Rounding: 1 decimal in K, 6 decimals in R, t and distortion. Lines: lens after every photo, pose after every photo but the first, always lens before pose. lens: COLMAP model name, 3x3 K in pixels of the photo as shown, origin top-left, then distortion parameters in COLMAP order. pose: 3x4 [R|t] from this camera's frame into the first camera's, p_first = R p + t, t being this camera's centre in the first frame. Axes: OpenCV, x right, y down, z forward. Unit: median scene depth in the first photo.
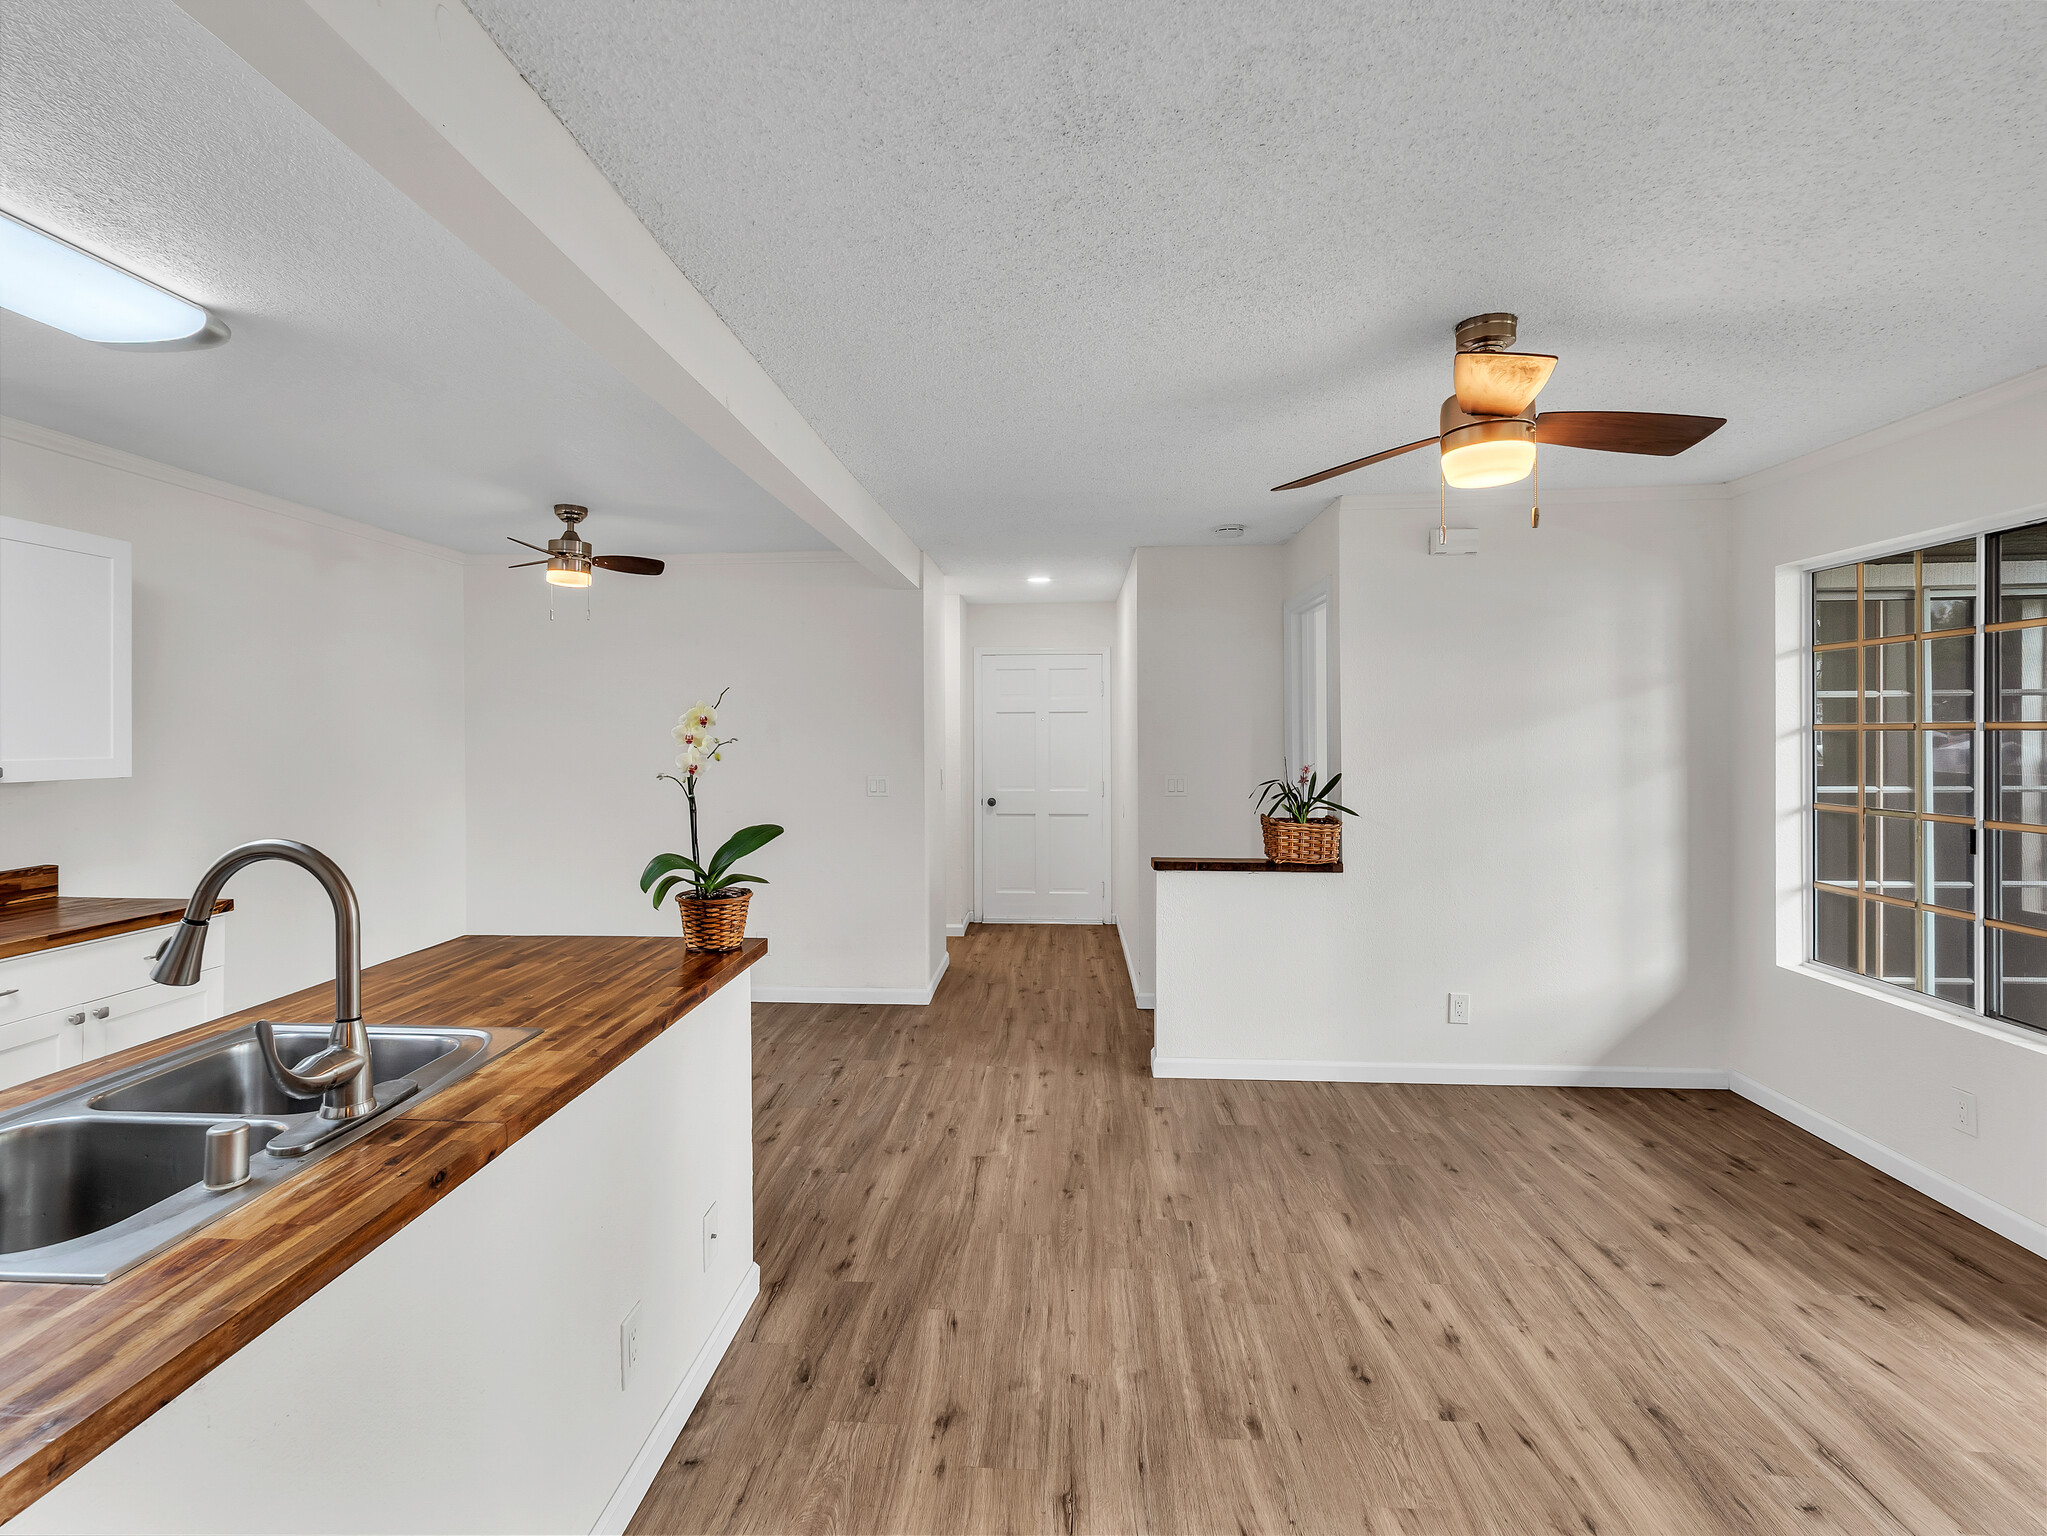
lens RADIAL K [[1009.1, 0, 995.4], [0, 1009.1, 741.2], [0, 0, 1]] dist [0.000489, -0.001804]
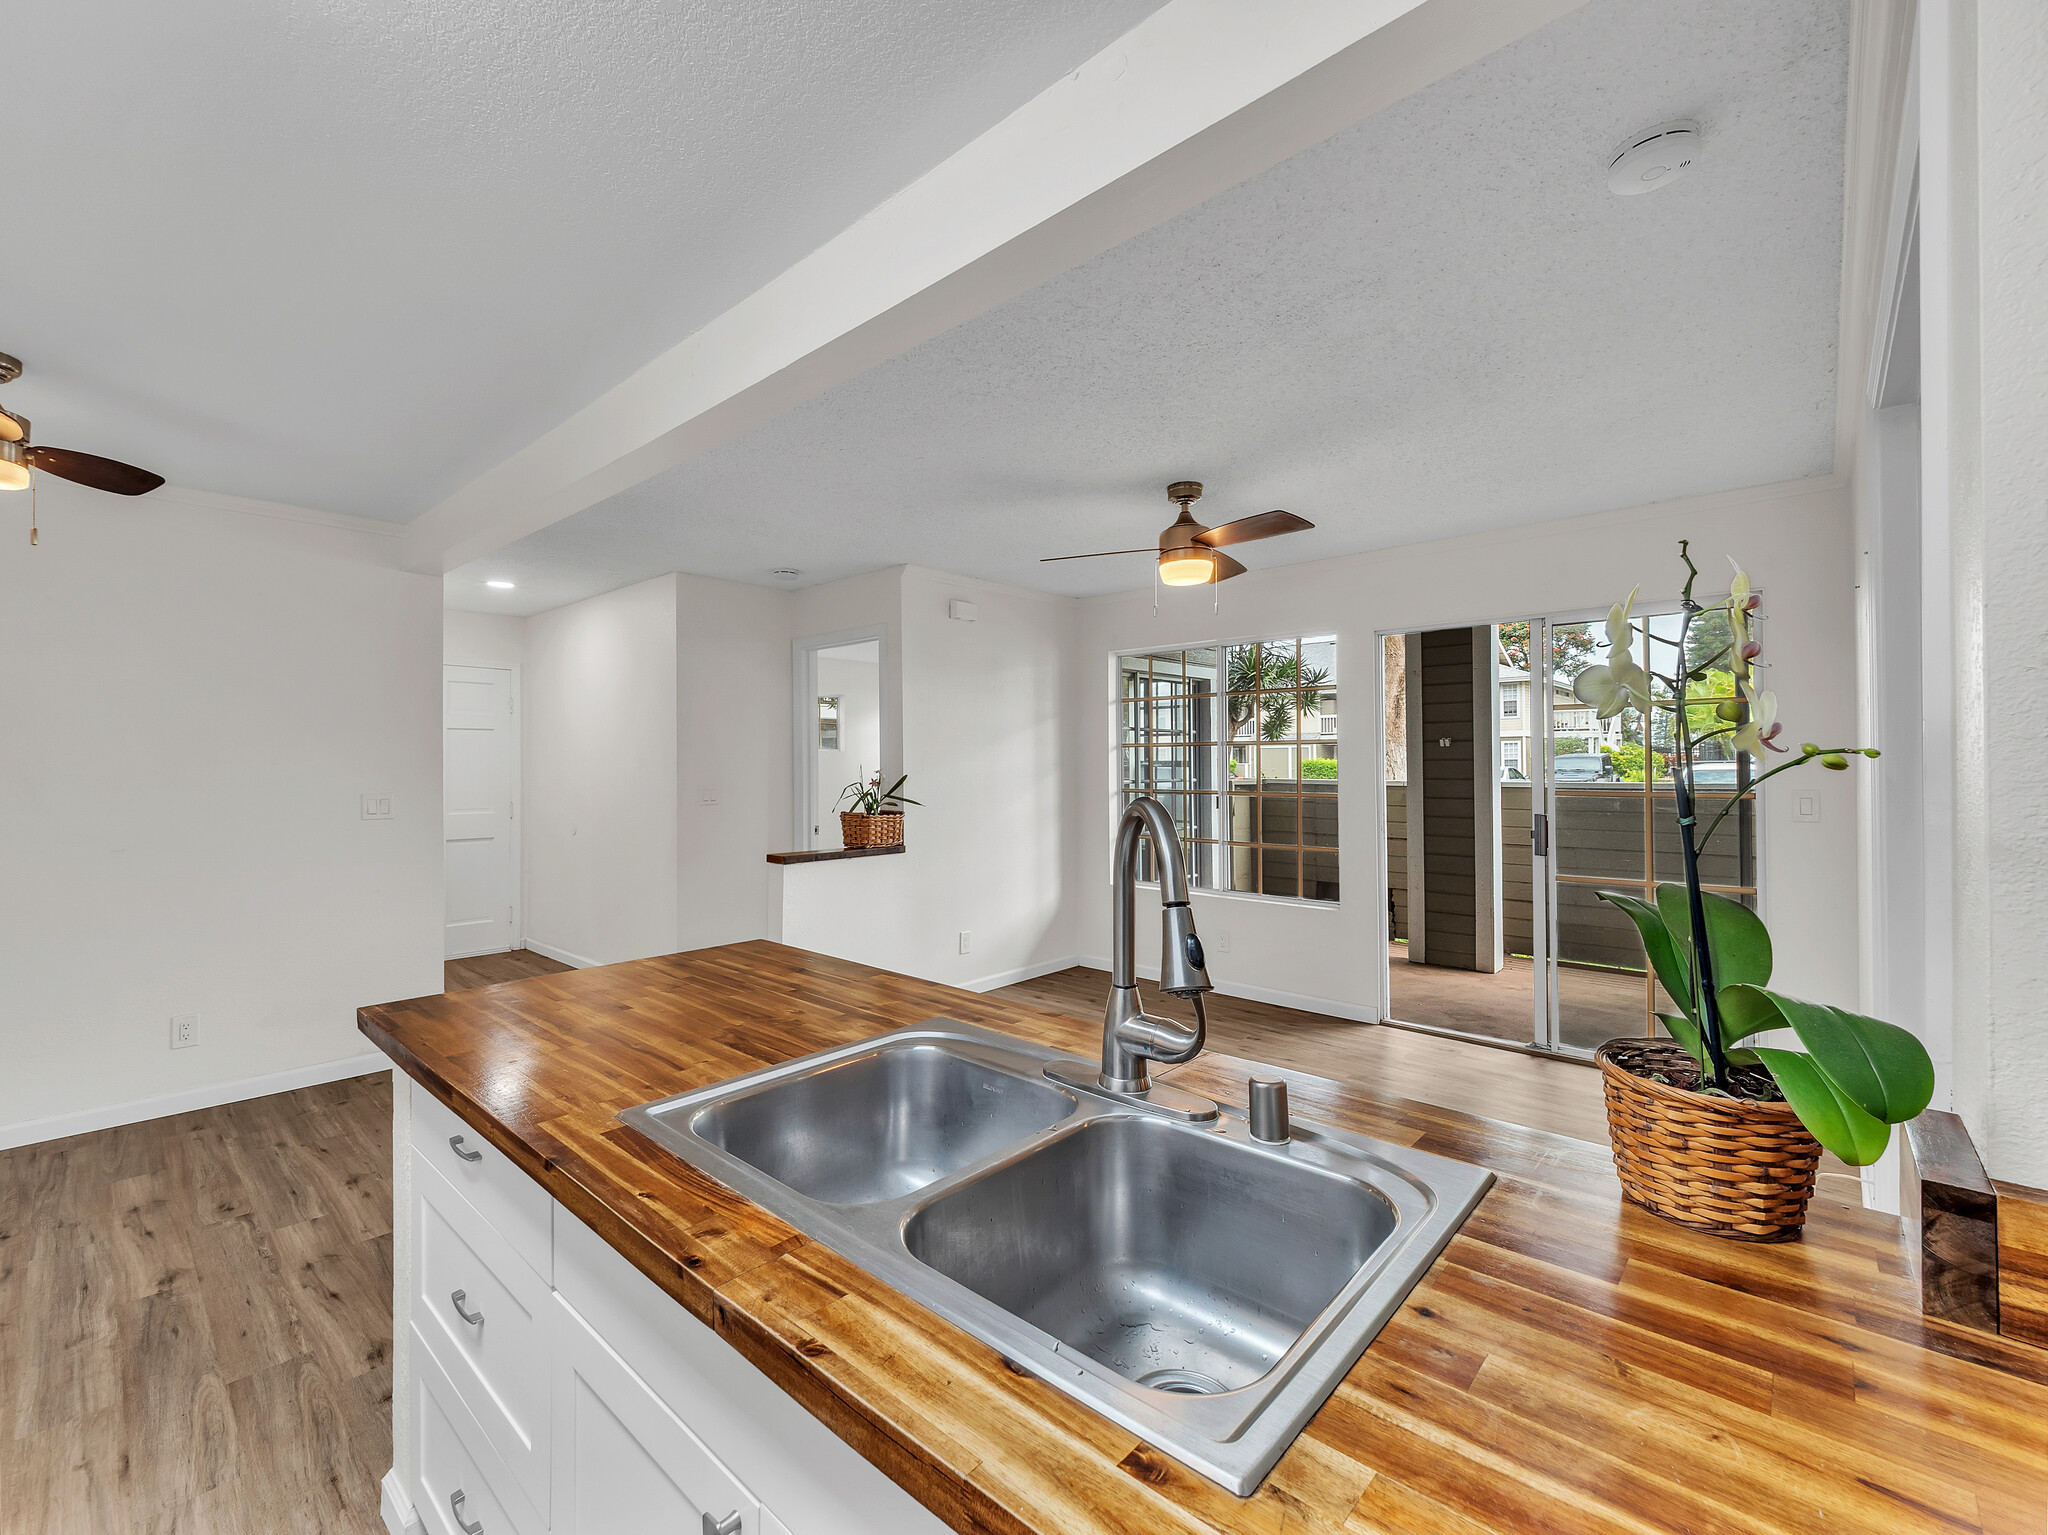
lens RADIAL K [[876.0, 0, 994.1], [0, 876.0, 757.7], [0, 0, 1]] dist [0.000064, 0.001179]
pose [[0.630923, 0.004886, 0.775830, -0.561250], [0.009771, 0.999851, -0.014244, 0.030697], [-0.775784, 0.016568, 0.630781, 0.239243]]
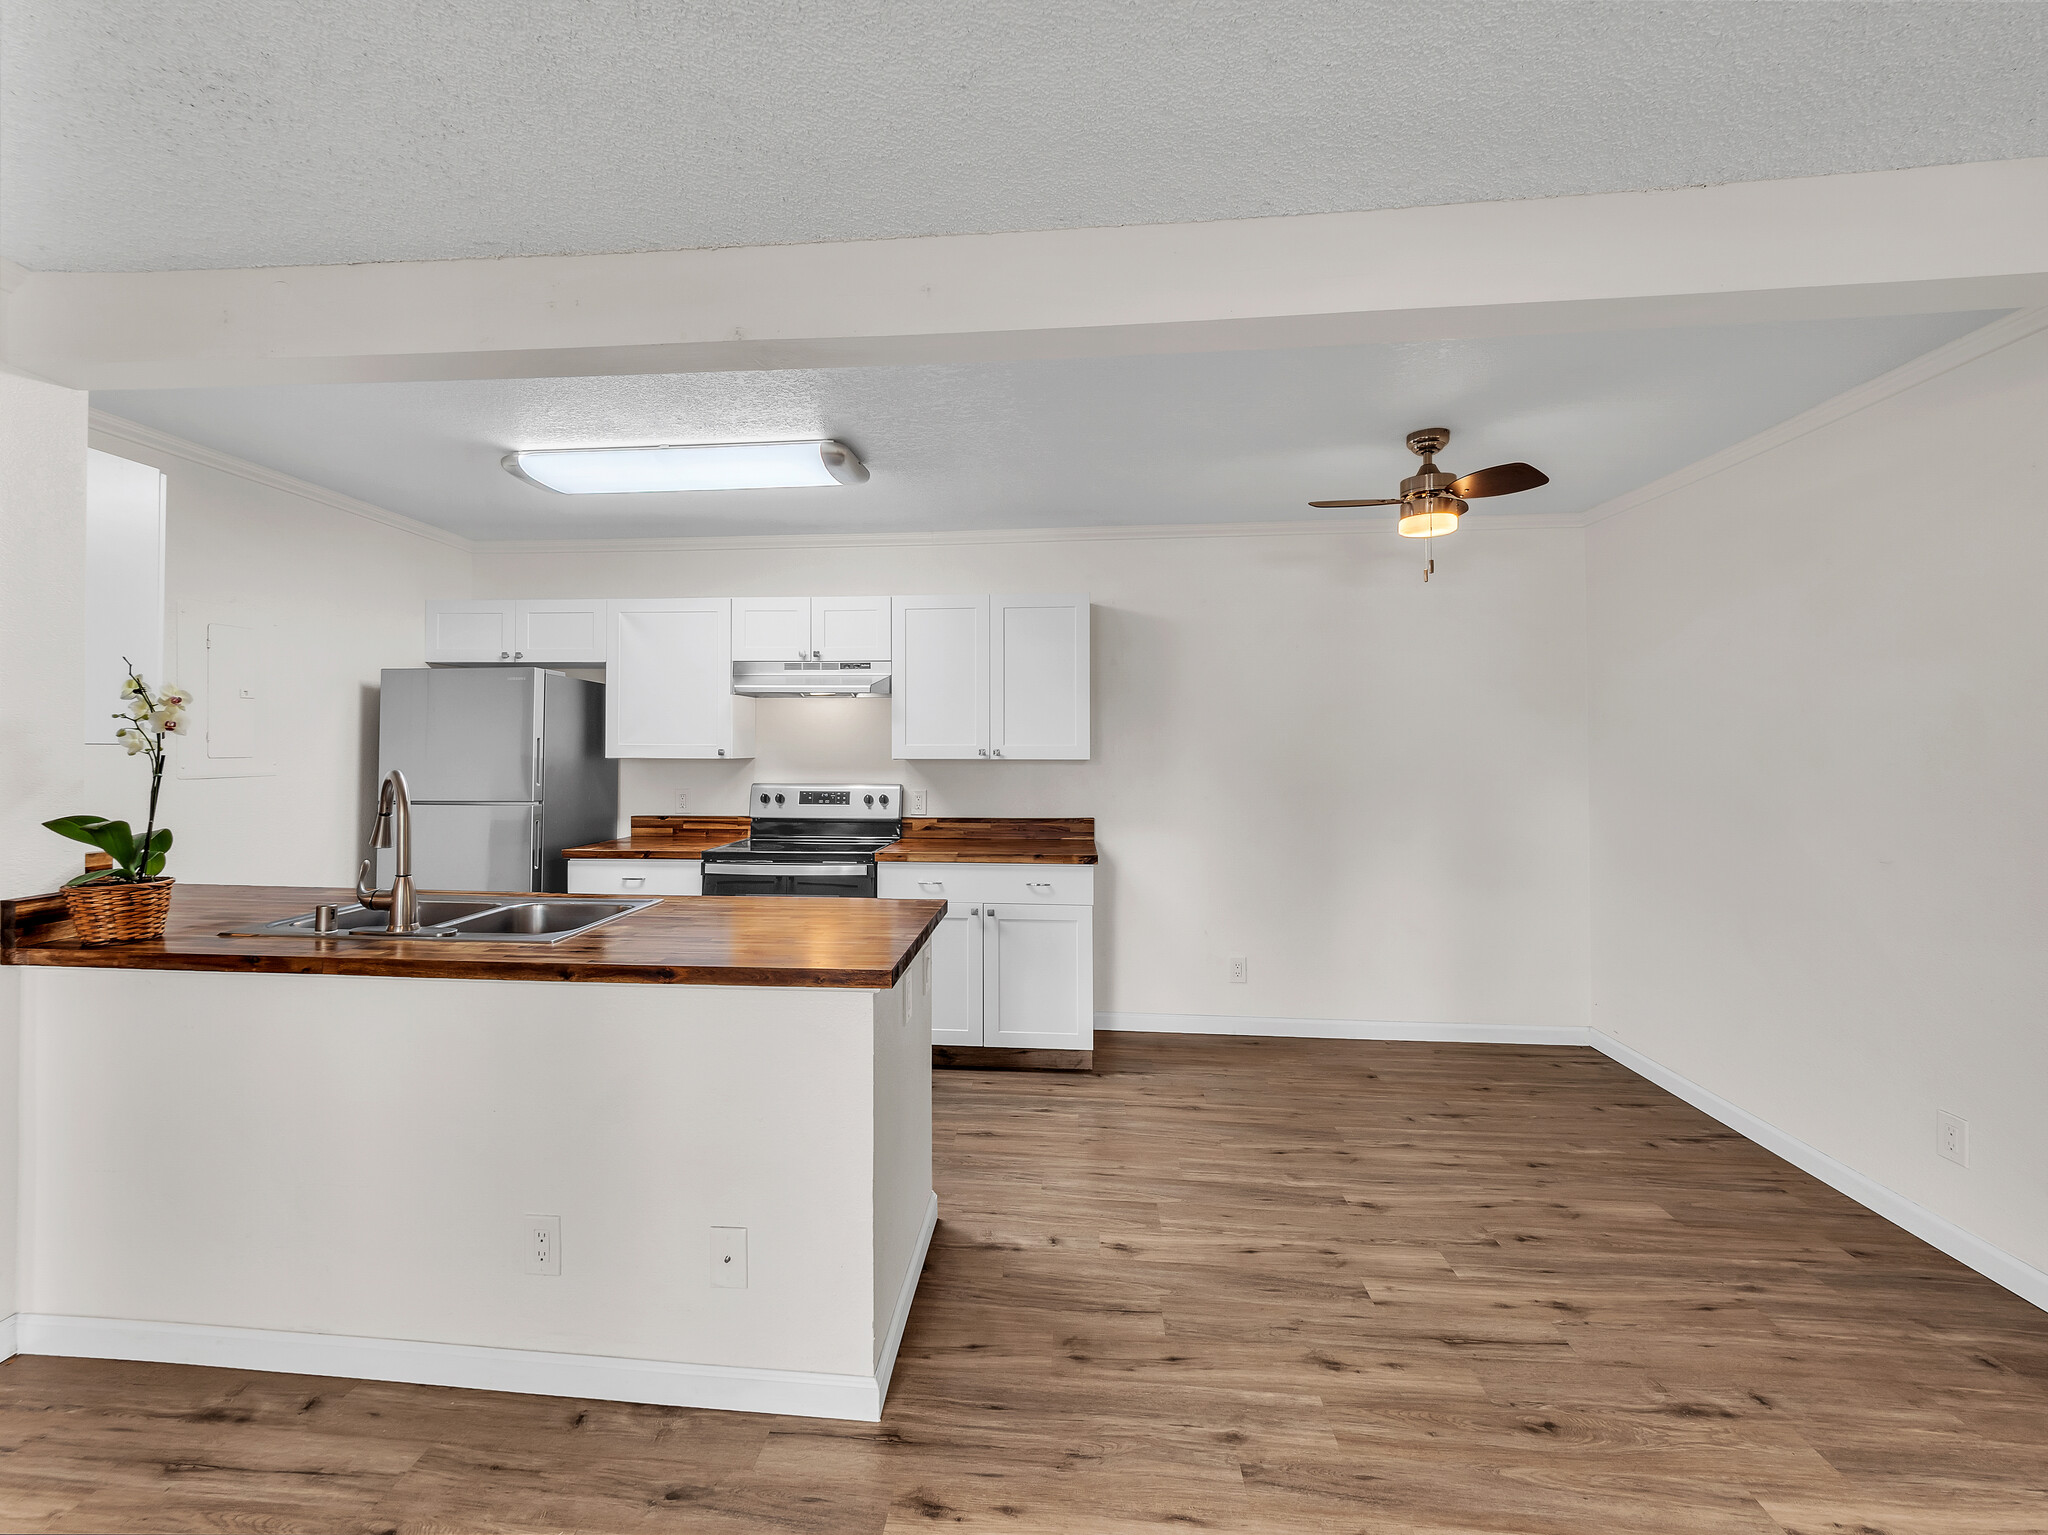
lens RADIAL K [[874.1, 0, 987.1], [0, 874.1, 740.6], [0, 0, 1]] dist [0.001213, -0.004268]
pose [[-0.025431, -0.008419, -0.999641, 0.339690], [-0.011666, 0.999899, -0.008124, 0.020106], [0.999608, 0.011455, -0.025527, 0.846015]]
